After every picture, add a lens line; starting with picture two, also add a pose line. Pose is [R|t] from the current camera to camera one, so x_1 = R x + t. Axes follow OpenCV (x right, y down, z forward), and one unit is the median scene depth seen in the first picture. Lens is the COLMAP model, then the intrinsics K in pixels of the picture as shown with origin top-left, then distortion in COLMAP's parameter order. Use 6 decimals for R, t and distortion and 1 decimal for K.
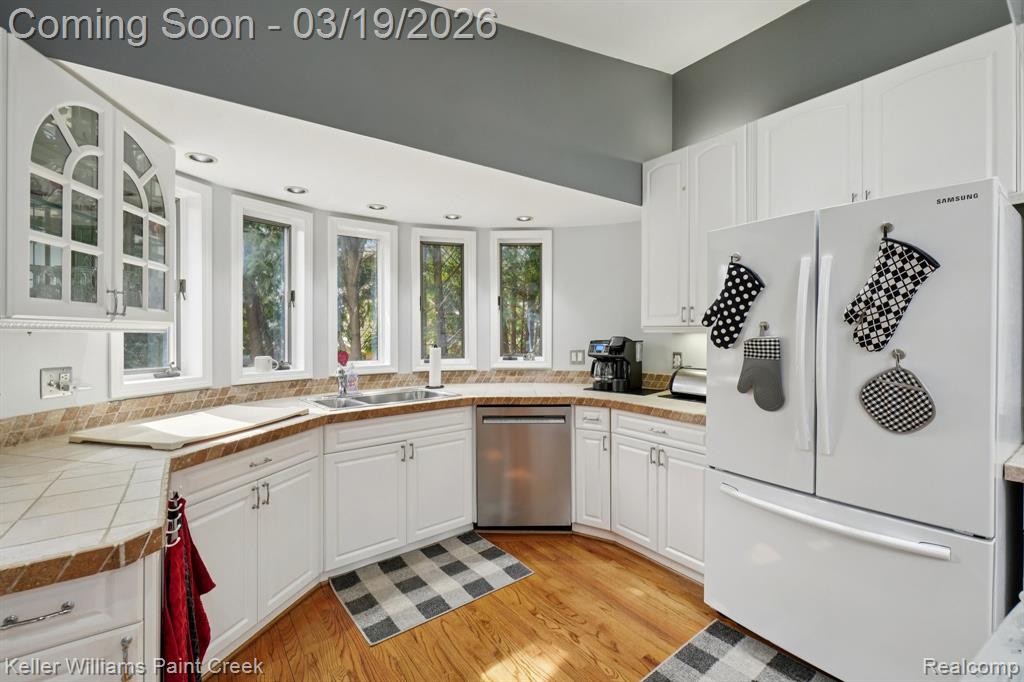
lens RADIAL K [[453.0, 0, 519.2], [0, 453.0, 336.8], [0, 0, 1]] dist [0.012330, -0.000266]
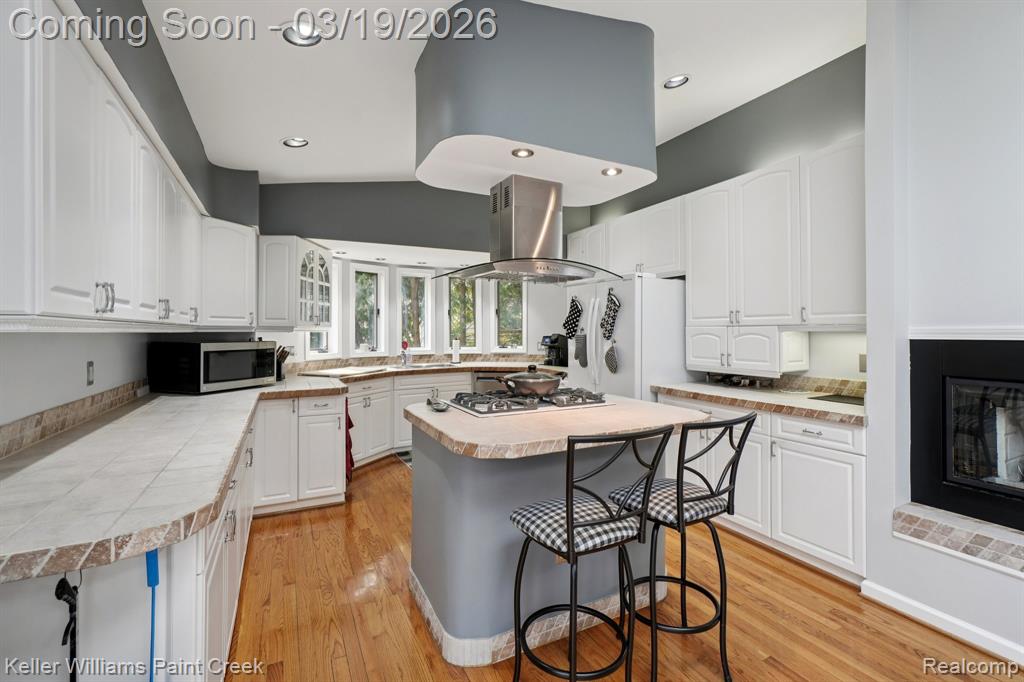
lens RADIAL K [[453.0, 0, 509.4], [0, 453.0, 332.9], [0, 0, 1]] dist [0.012330, -0.000266]
pose [[0.985461, 0.001206, -0.169895, 0.345448], [-0.001124, 0.999999, 0.000577, -0.004100], [0.169896, -0.000378, 0.985462, -0.739628]]
